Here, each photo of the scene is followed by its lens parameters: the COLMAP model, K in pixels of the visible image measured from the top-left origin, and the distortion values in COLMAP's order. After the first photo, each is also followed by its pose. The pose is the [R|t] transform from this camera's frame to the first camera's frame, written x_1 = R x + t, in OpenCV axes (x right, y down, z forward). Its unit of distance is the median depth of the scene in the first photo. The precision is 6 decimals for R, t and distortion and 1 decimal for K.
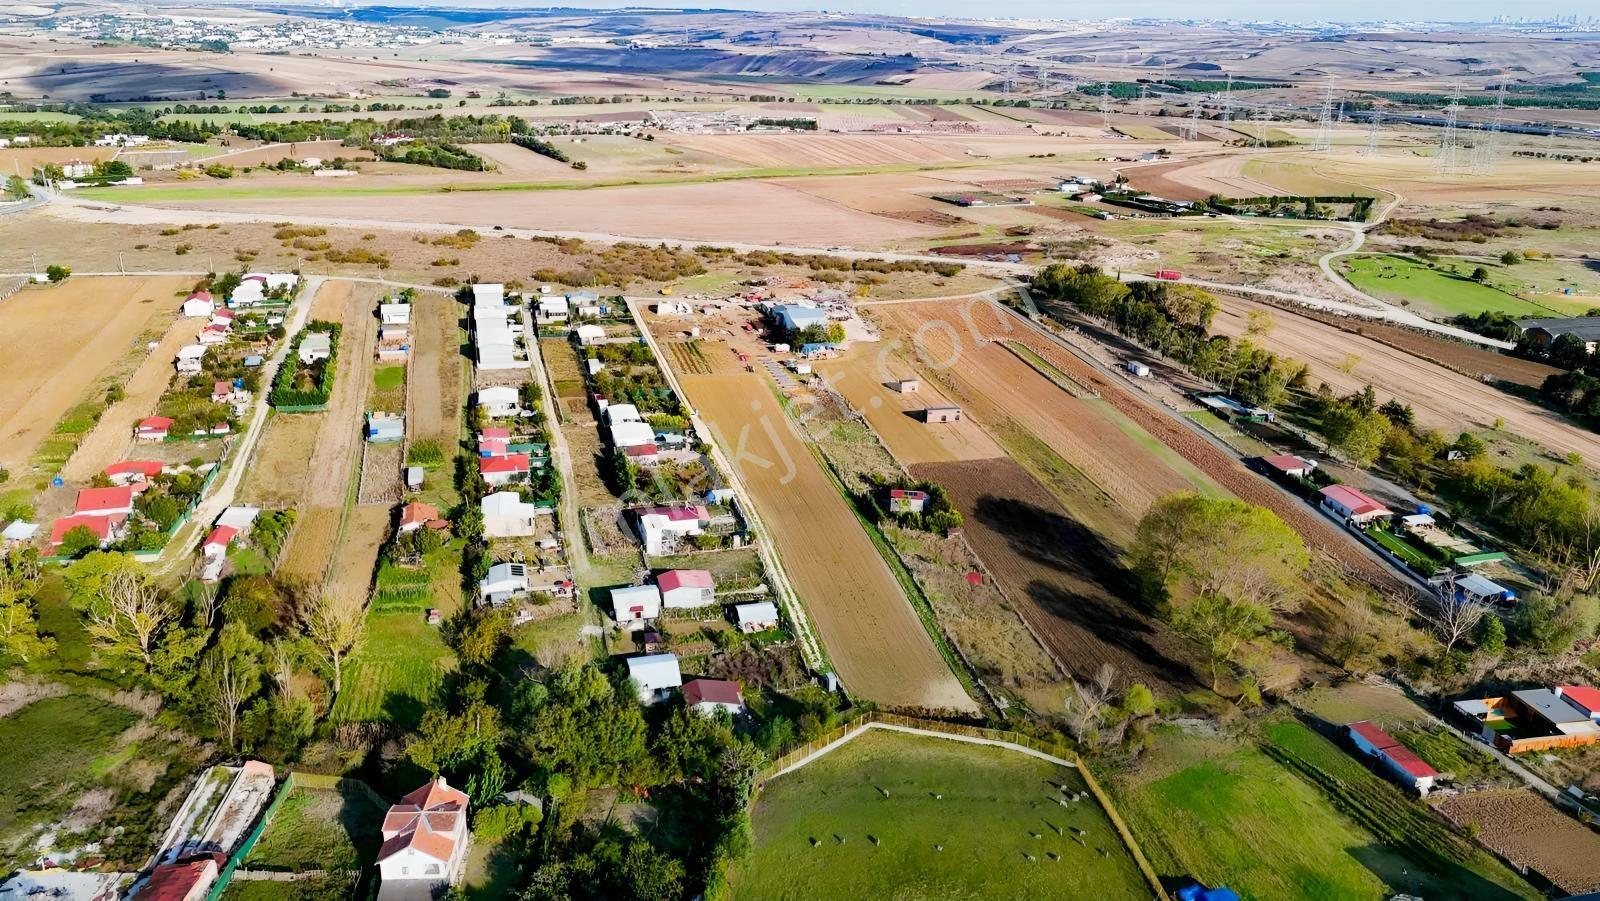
lens RADIAL K [[1167.2, 0, 798.2], [0, 1167.2, 444.4], [0, 0, 1]] dist [0.079760, -0.085334]
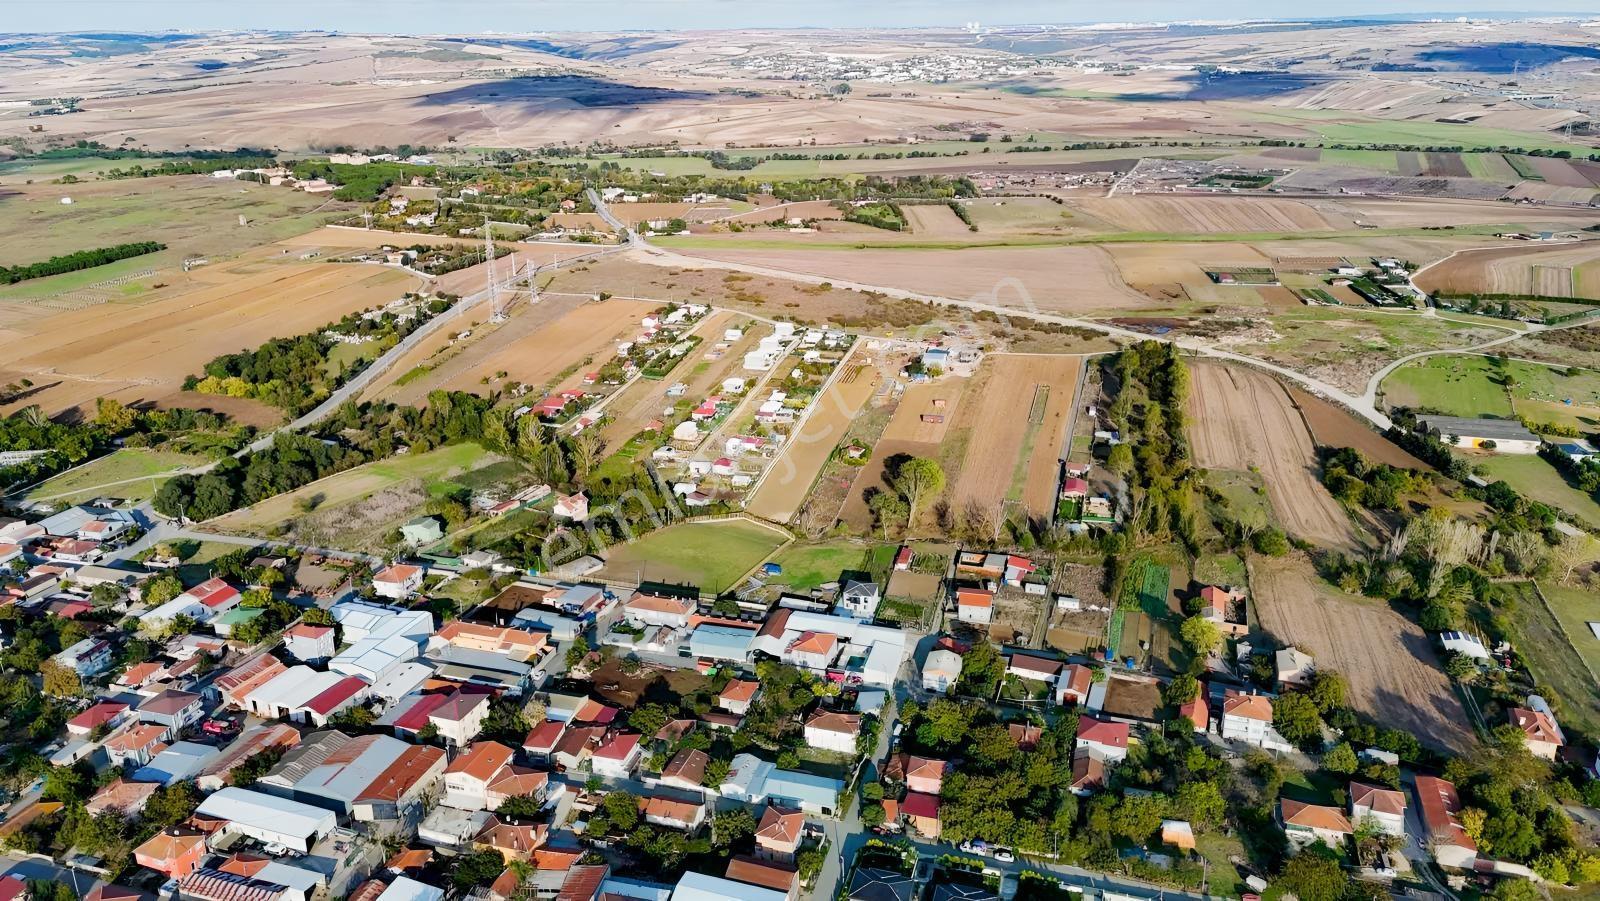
lens RADIAL K [[1167.2, 0, 798.2], [0, 1167.2, 444.4], [0, 0, 1]] dist [0.079760, -0.085334]
pose [[0.872934, 0.139123, -0.467580, 0.466531], [-0.140790, 0.989536, 0.031581, -0.007884], [0.467081, 0.038262, 0.883386, -0.426616]]
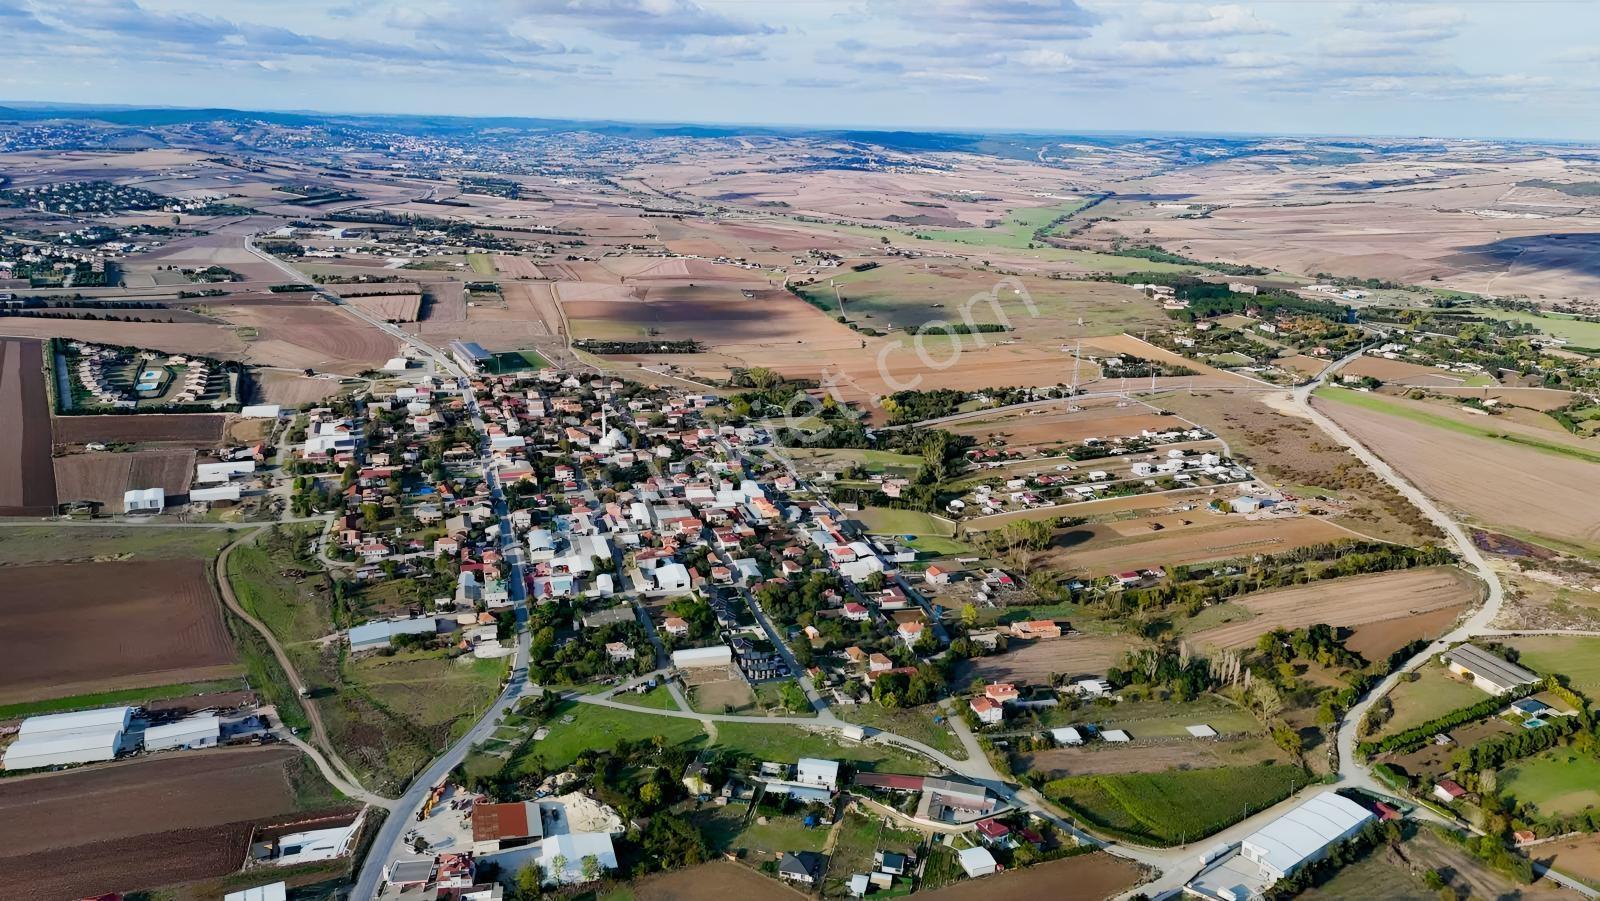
lens RADIAL K [[1167.2, 0, 798.2], [0, 1167.2, 444.4], [0, 0, 1]] dist [0.079760, -0.085334]
pose [[0.089843, 0.256407, -0.962384, 1.506983], [-0.356853, 0.910423, 0.209249, -0.272794], [0.929830, 0.324630, 0.173295, -0.167048]]
